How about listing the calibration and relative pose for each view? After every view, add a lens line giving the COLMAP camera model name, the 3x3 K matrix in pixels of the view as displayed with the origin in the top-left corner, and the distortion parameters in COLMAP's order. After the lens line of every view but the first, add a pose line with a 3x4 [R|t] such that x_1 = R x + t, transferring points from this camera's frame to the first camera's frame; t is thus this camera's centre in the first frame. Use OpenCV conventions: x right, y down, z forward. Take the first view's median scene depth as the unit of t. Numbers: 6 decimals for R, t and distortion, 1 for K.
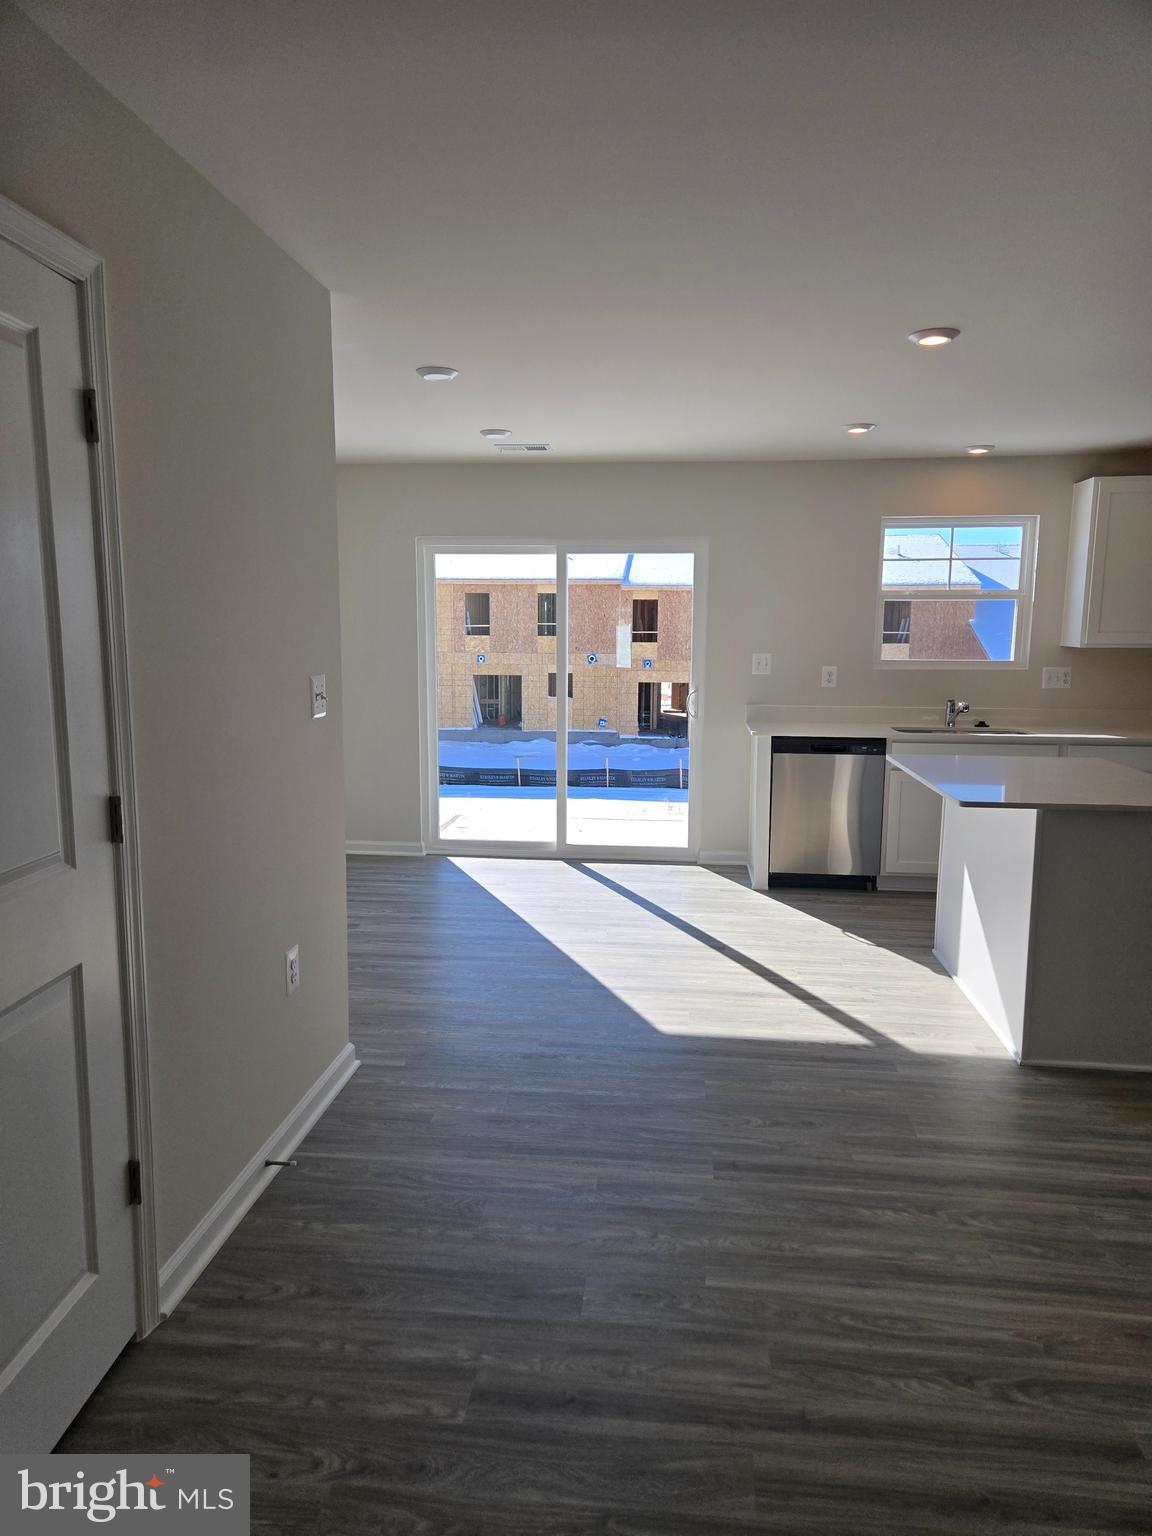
lens RADIAL K [[1029.2, 0, 579.6], [0, 1029.2, 771.4], [0, 0, 1]] dist [0.083068, -0.061298]
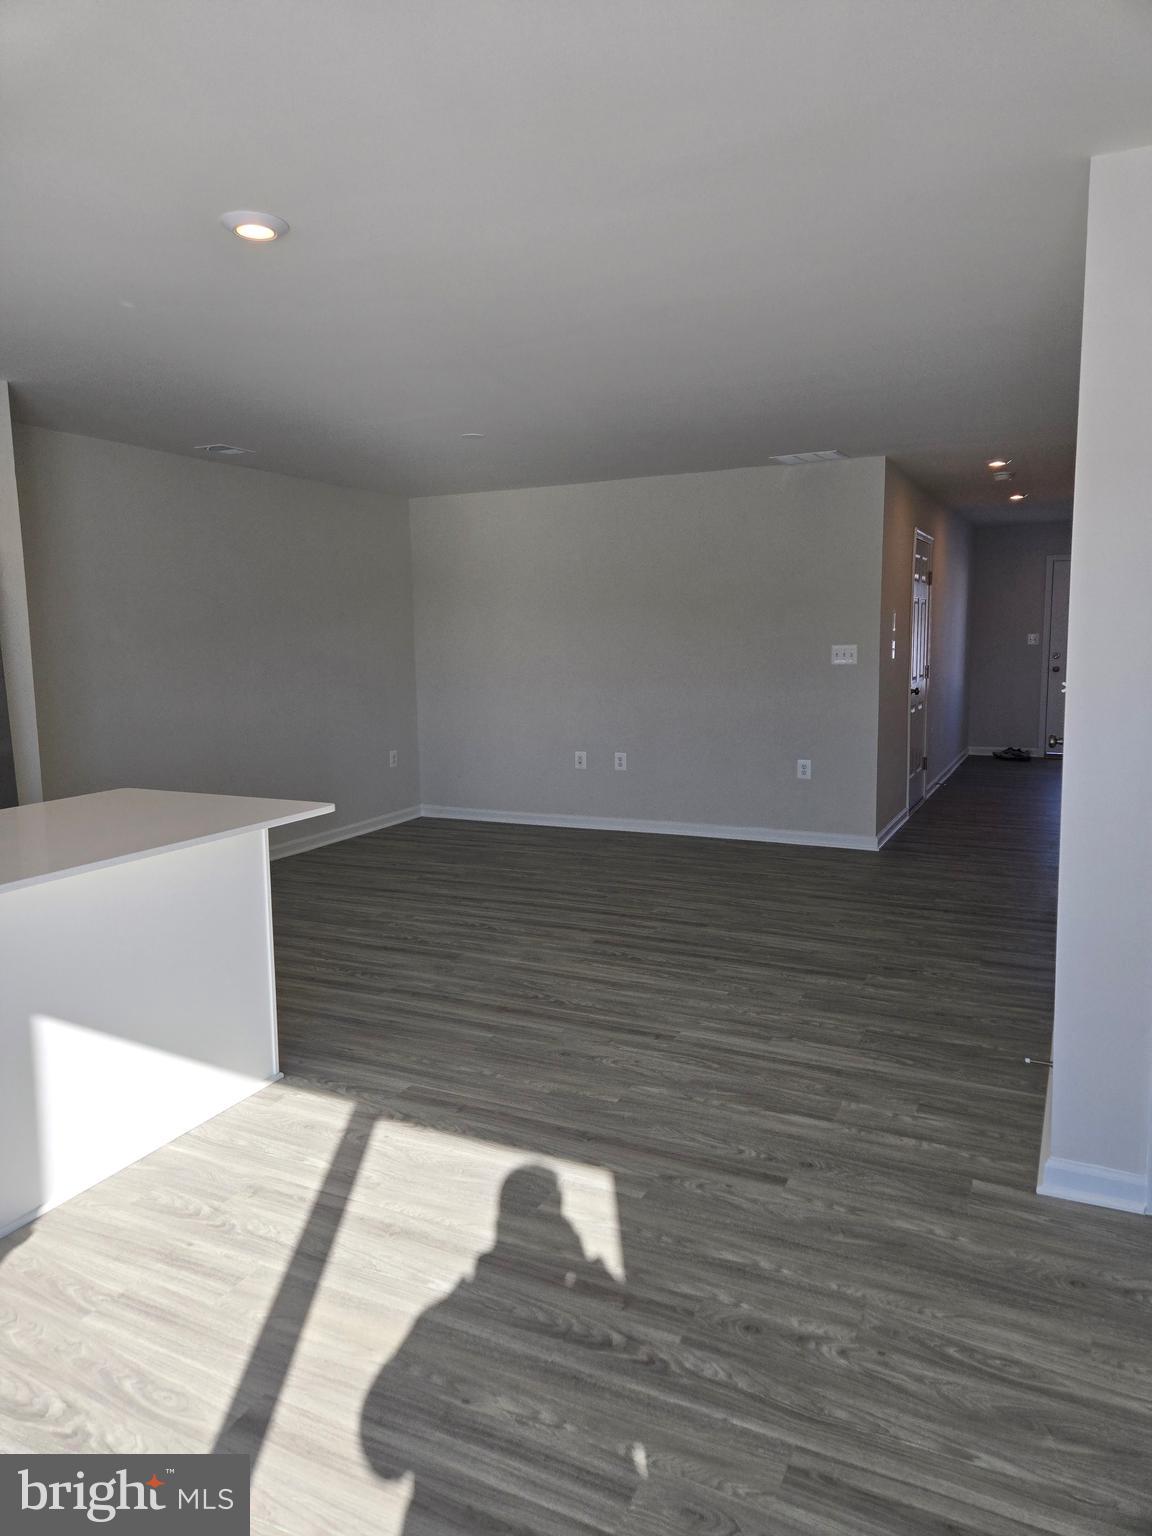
lens RADIAL K [[1029.2, 0, 579.6], [0, 1029.2, 771.4], [0, 0, 1]] dist [0.083068, -0.061298]
pose [[-0.940210, -0.039964, 0.338242, -0.103046], [0.054126, 0.962940, 0.264228, -0.160974], [-0.336266, 0.266737, -0.903203, 1.216436]]
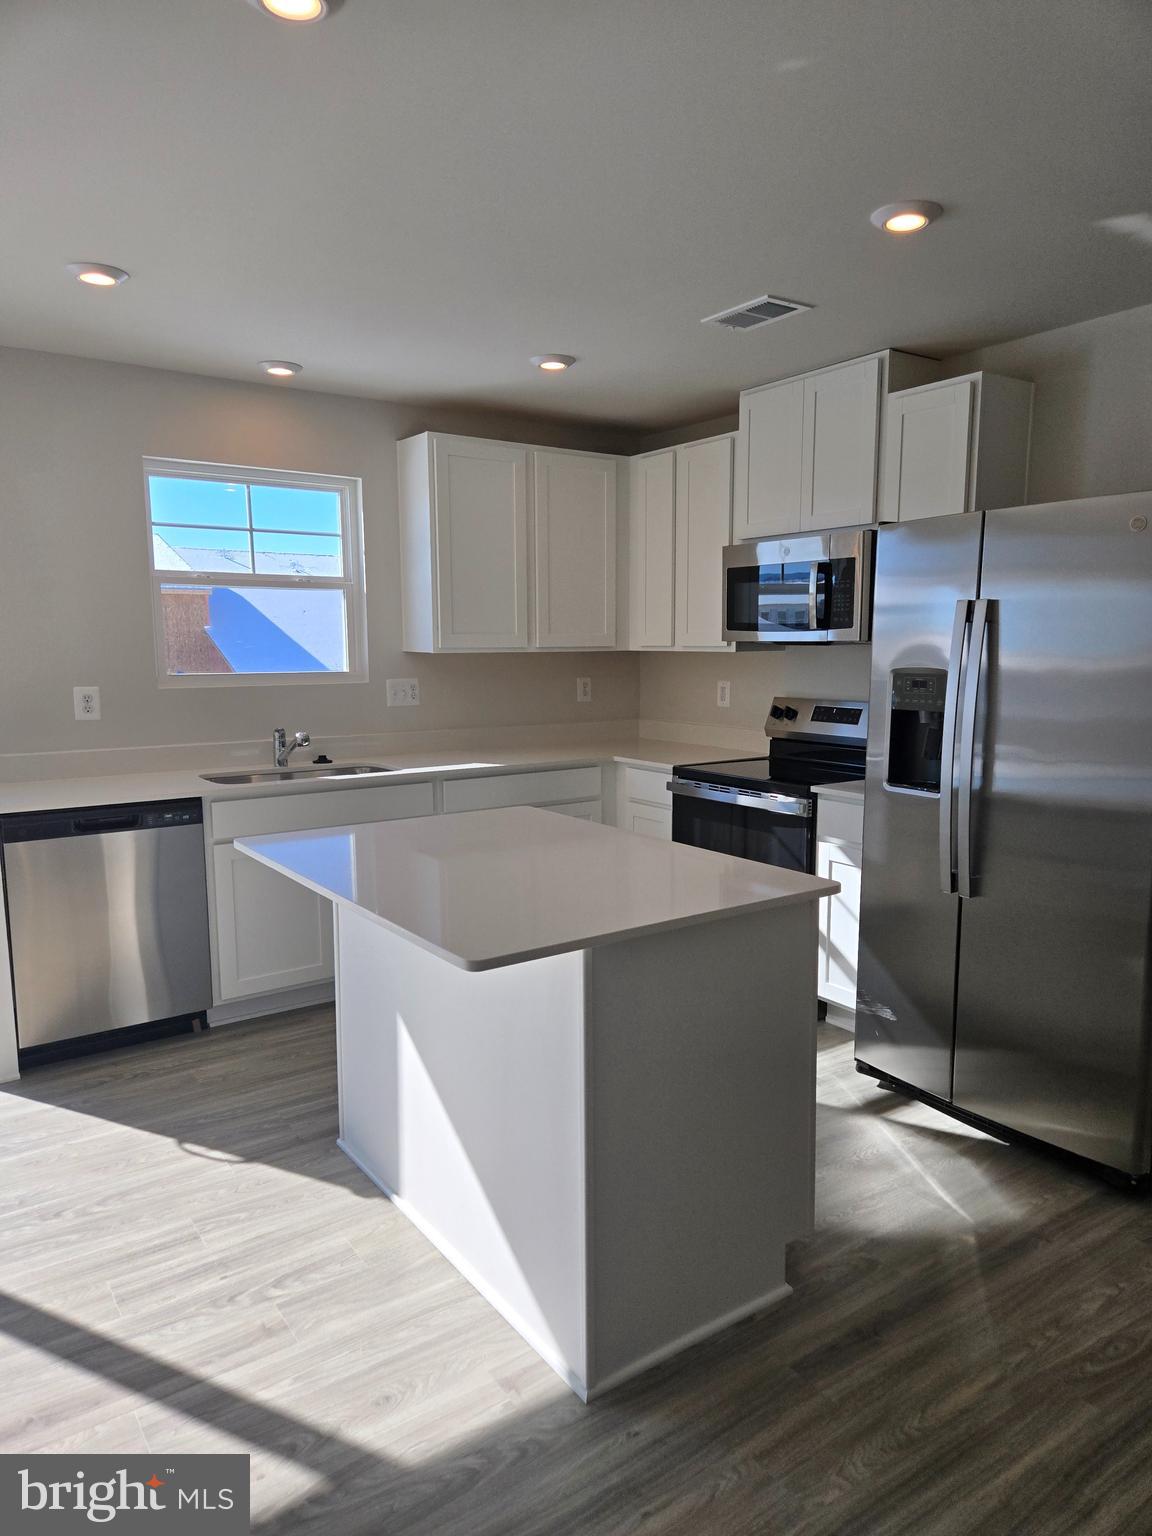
lens RADIAL K [[1036.0, 0, 600.5], [0, 1036.0, 781.6], [0, 0, 1]] dist [0.042744, -0.003668]
pose [[0.748399, -0.098747, 0.655856, 0.067635], [0.098953, 0.994411, 0.036806, -0.046854], [-0.655825, 0.037353, 0.753988, 0.405876]]
